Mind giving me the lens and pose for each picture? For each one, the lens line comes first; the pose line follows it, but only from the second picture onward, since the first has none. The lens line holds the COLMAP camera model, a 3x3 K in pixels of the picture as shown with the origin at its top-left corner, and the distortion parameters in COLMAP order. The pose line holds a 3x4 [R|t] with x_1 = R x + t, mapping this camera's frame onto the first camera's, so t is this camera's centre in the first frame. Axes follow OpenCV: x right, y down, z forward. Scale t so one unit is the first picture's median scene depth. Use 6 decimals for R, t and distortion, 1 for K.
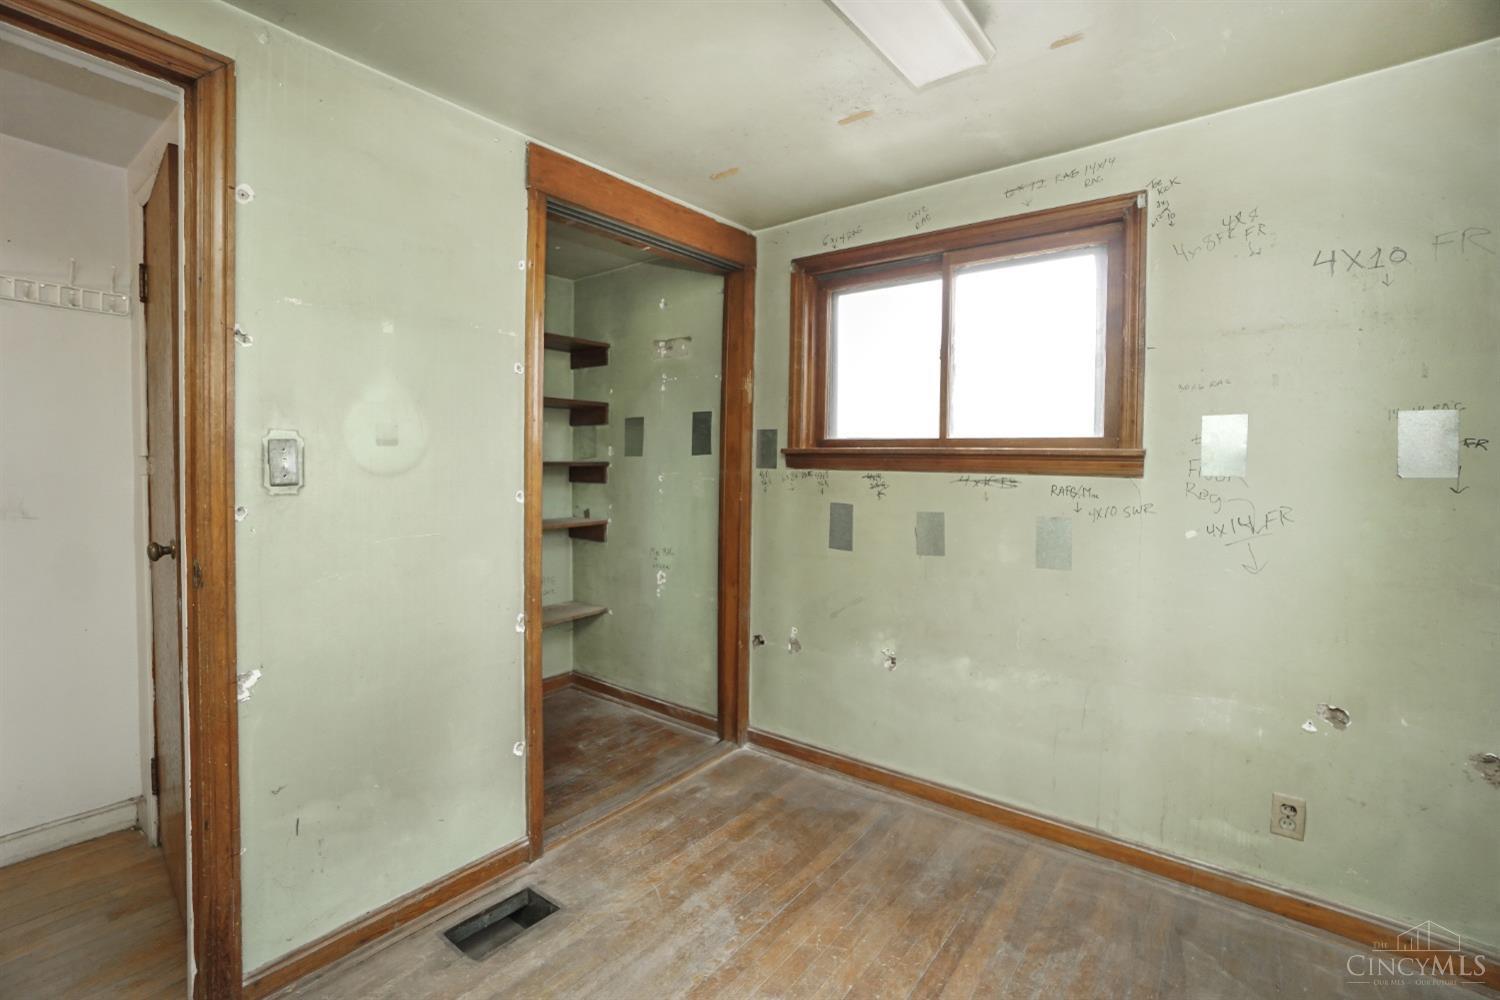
lens RADIAL K [[677.0, 0, 739.5], [0, 677.0, 482.7], [0, 0, 1]] dist [-0.069107, 0.026560]
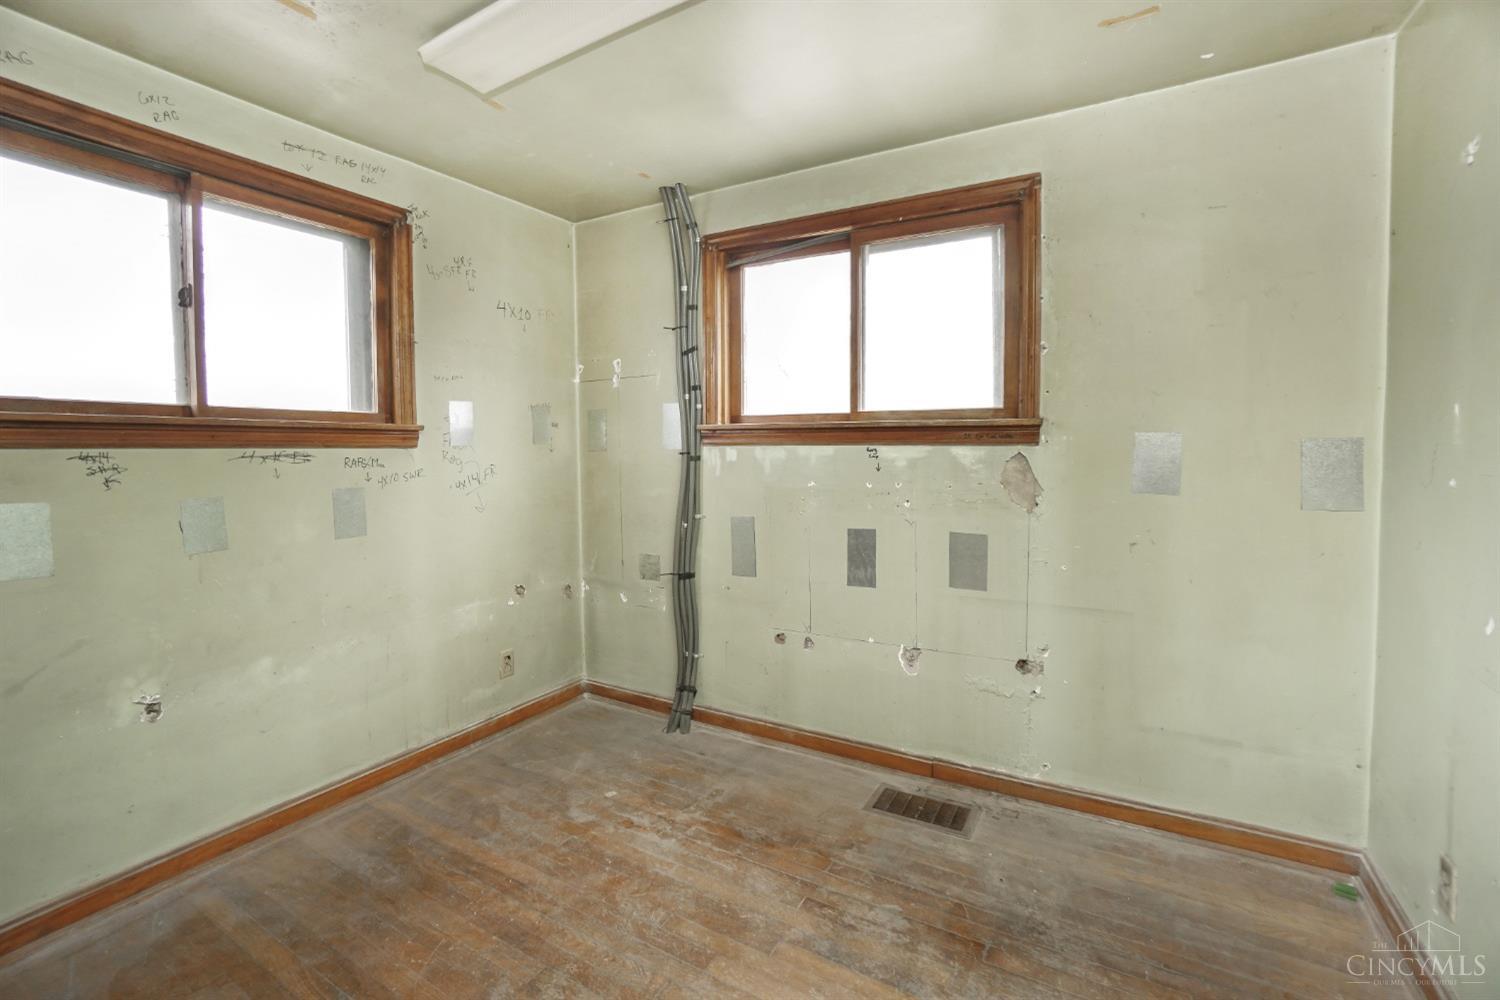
lens RADIAL K [[677.0, 0, 739.5], [0, 677.0, 482.7], [0, 0, 1]] dist [-0.069107, 0.026560]
pose [[-0.154107, -0.065205, 0.985900, -0.665616], [0.030423, 0.997034, 0.070697, -0.012019], [-0.987586, 0.040889, -0.151666, 0.566282]]
